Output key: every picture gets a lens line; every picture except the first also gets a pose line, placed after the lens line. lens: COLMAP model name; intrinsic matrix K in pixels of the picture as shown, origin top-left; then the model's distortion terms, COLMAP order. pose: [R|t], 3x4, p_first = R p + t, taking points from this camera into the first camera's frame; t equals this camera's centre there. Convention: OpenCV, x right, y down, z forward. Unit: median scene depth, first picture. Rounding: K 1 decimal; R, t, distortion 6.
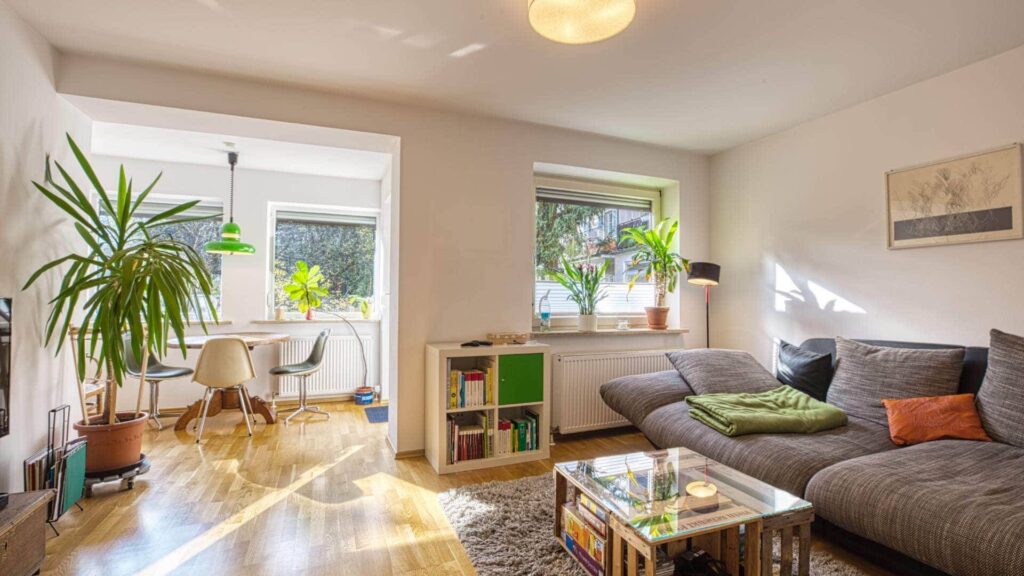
lens RADIAL K [[486.5, 0, 512.0], [0, 486.5, 288.0], [0, 0, 1]] dist [-0.046651, 0.000135]
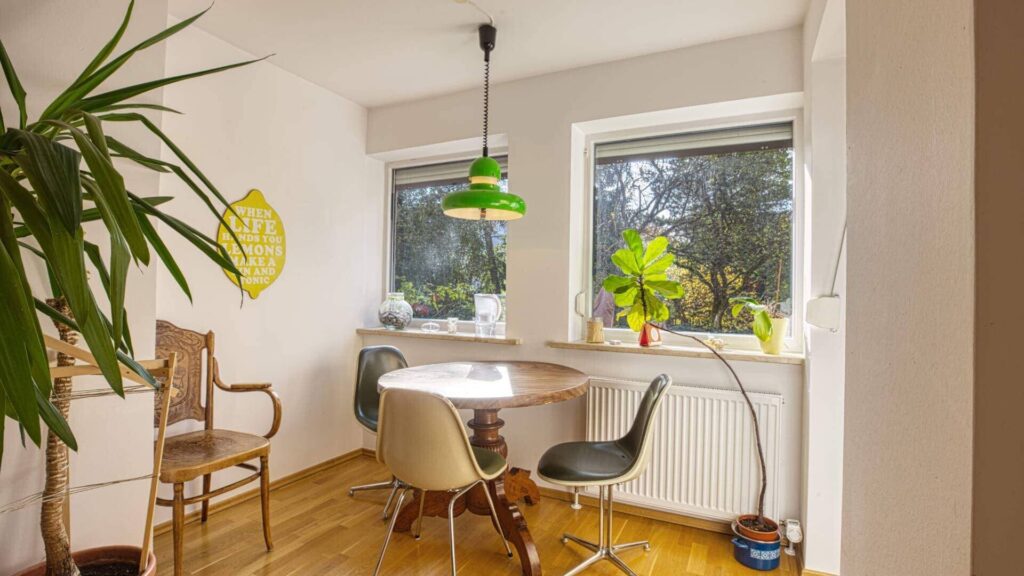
lens RADIAL K [[486.5, 0, 512.0], [0, 486.5, 288.0], [0, 0, 1]] dist [-0.046651, 0.000135]
pose [[0.680860, -0.004790, -0.732398, -0.151745], [-0.001196, 0.999970, -0.007652, 0.010127], [0.732413, 0.006086, 0.680834, 0.571219]]
